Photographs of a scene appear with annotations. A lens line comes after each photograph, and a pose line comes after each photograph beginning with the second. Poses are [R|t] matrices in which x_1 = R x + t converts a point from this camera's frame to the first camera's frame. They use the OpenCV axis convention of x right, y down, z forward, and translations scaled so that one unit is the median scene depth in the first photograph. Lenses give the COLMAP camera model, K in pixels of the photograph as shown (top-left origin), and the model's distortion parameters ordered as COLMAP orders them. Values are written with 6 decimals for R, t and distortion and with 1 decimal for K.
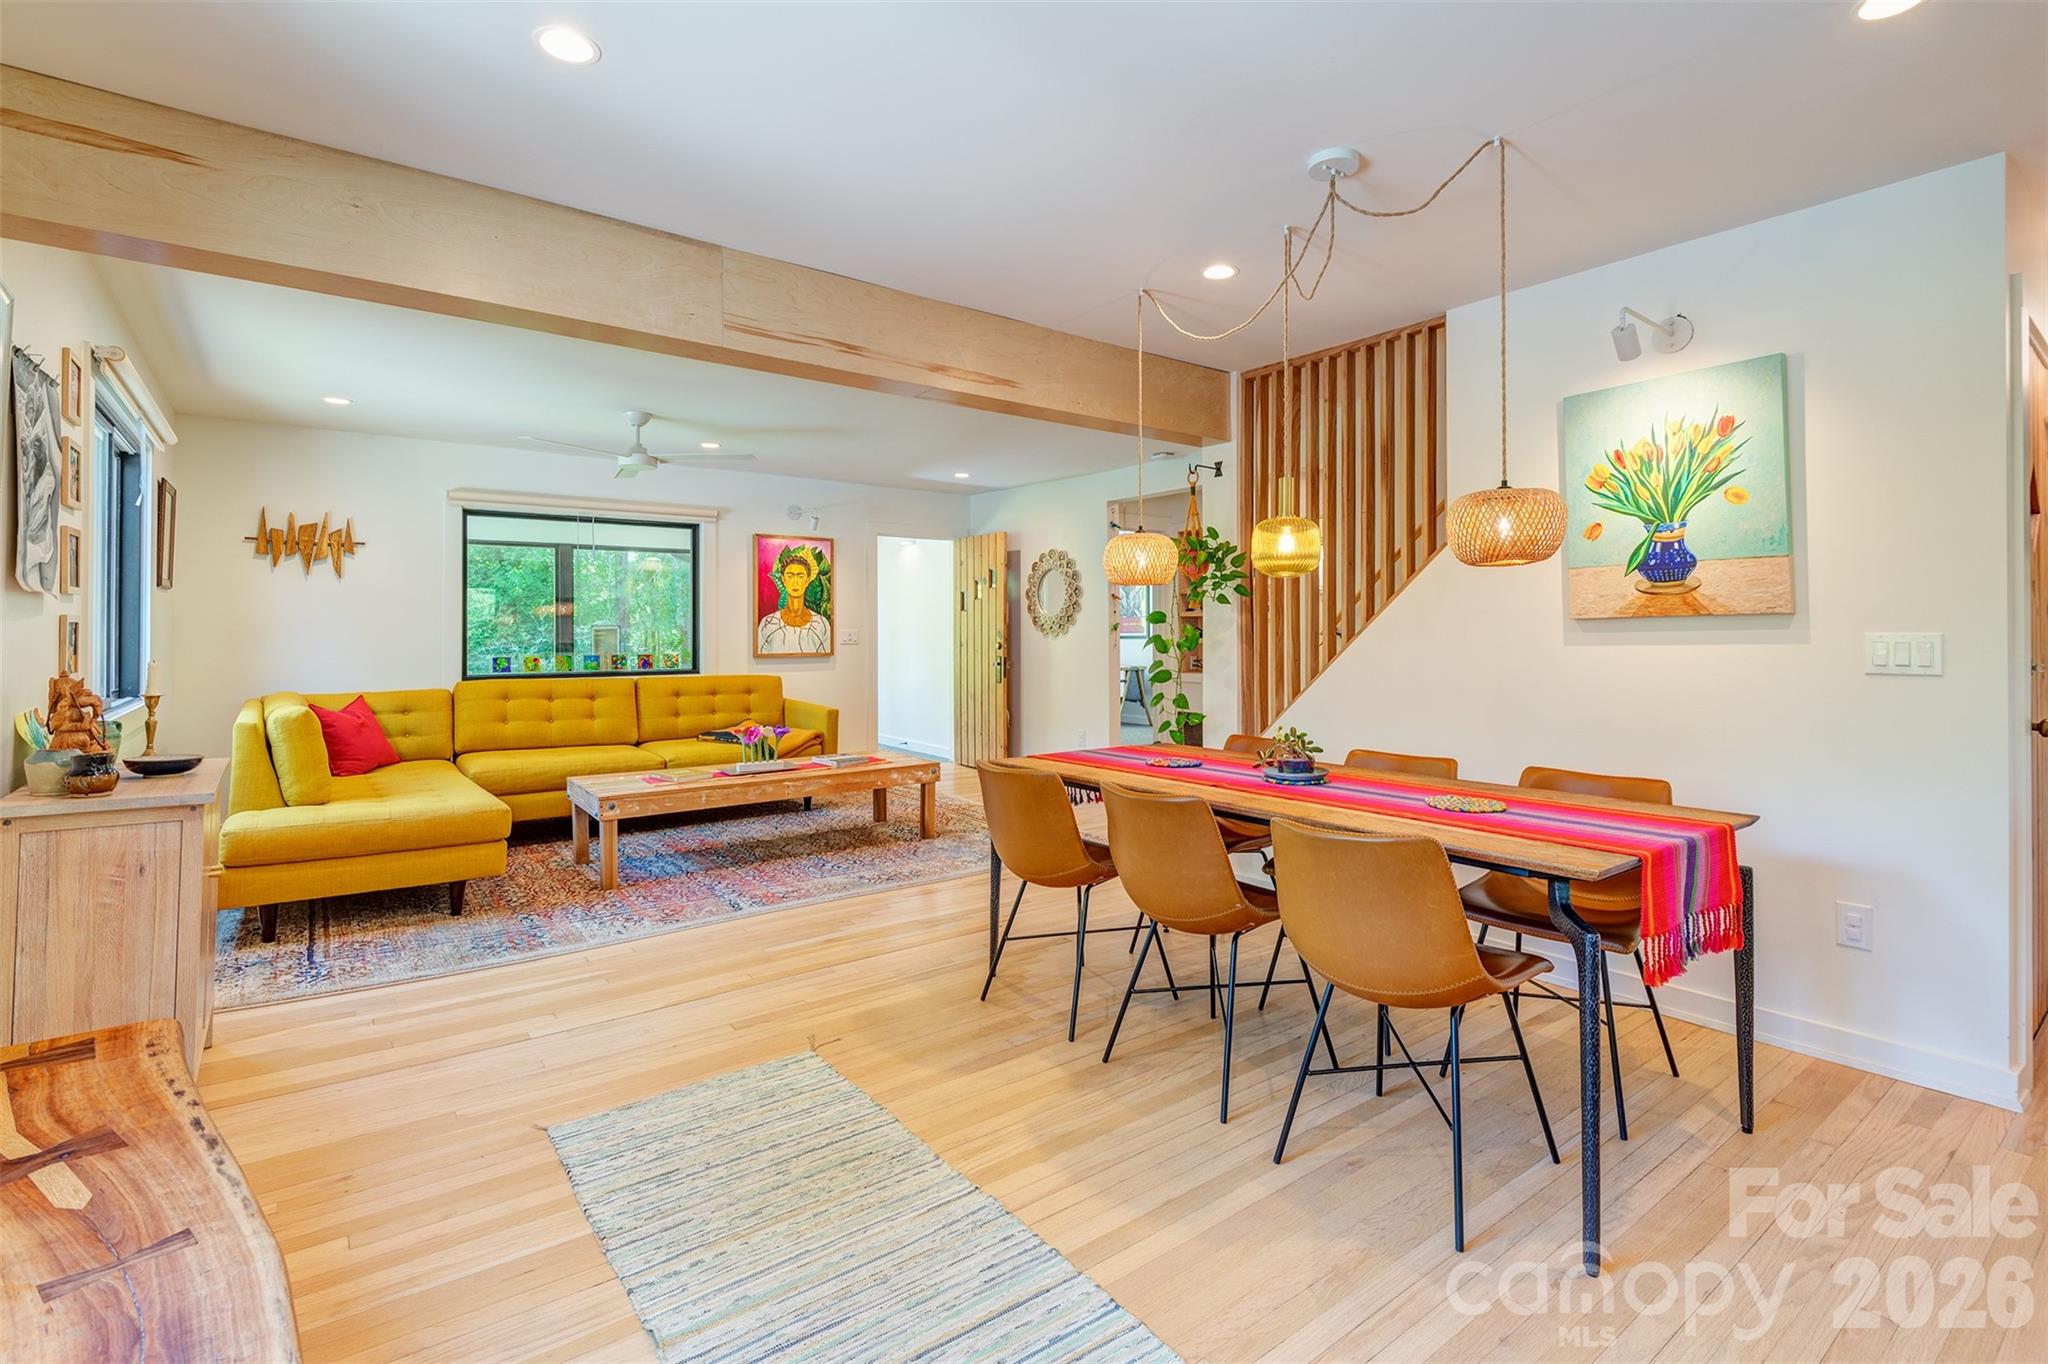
lens RADIAL K [[953.7, 0, 1002.6], [0, 953.7, 627.0], [0, 0, 1]] dist [0.035580, -0.015950]
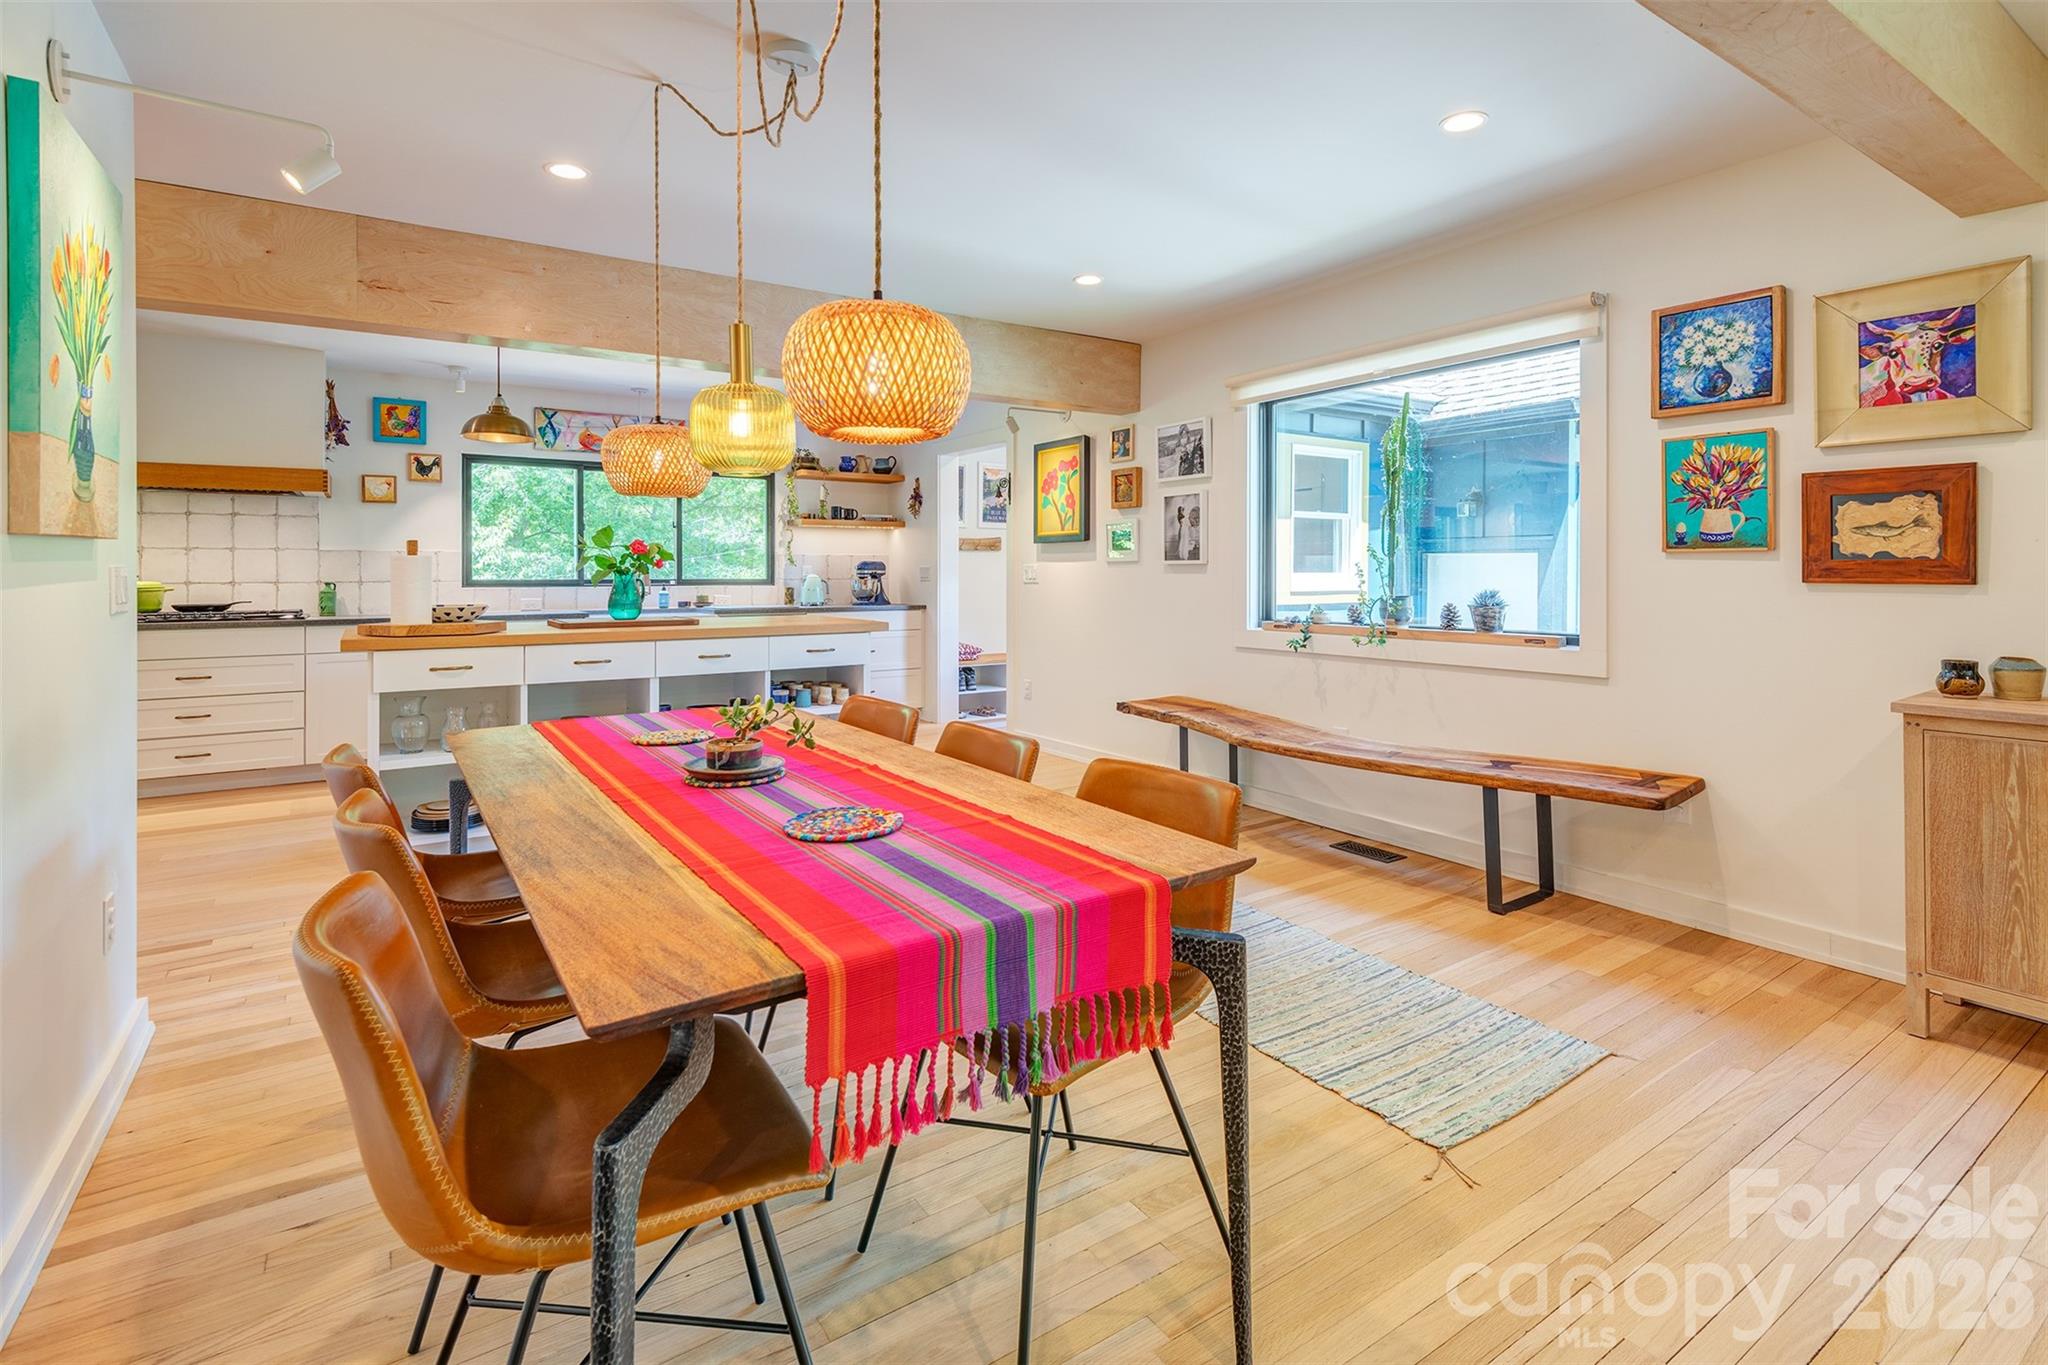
lens RADIAL K [[953.7, 0, 1031.5], [0, 953.7, 577.1], [0, 0, 1]] dist [0.035580, -0.015950]
pose [[-0.999632, 0.007873, 0.025957, 0.038658], [0.007856, 0.999969, -0.000736, 0.010165], [-0.025962, -0.000531, -0.999663, 0.802701]]
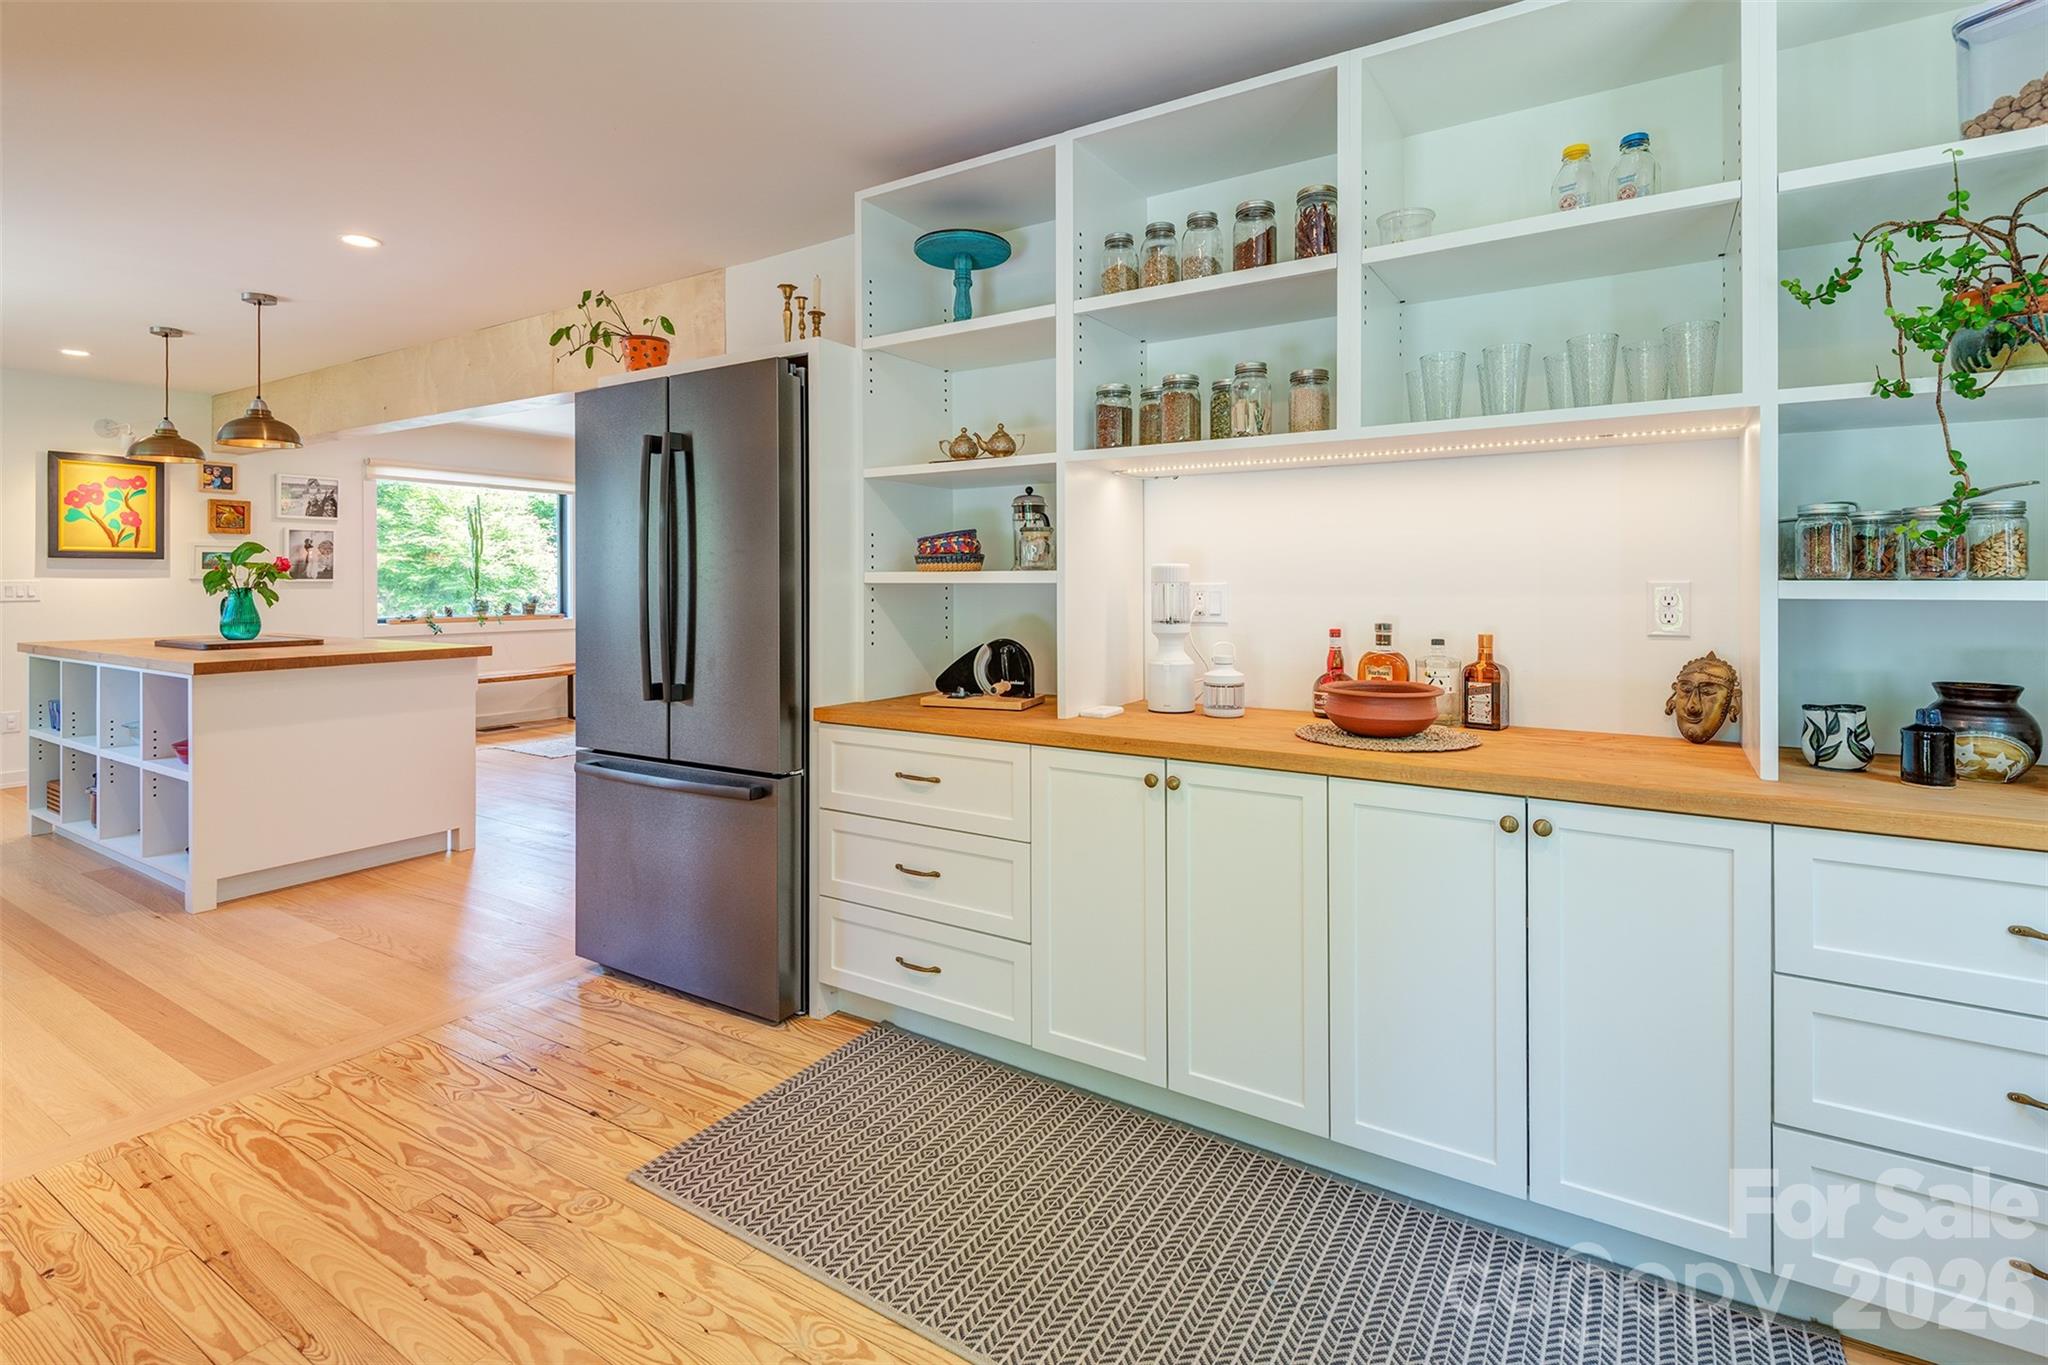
lens RADIAL K [[953.7, 0, 1014.5], [0, 953.7, 587.0], [0, 0, 1]] dist [0.035580, -0.015950]
pose [[0.364709, 0.011222, -0.931054, 1.310669], [0.002768, 0.999910, 0.013137, -0.007983], [0.931117, -0.007369, 0.364645, 0.312425]]
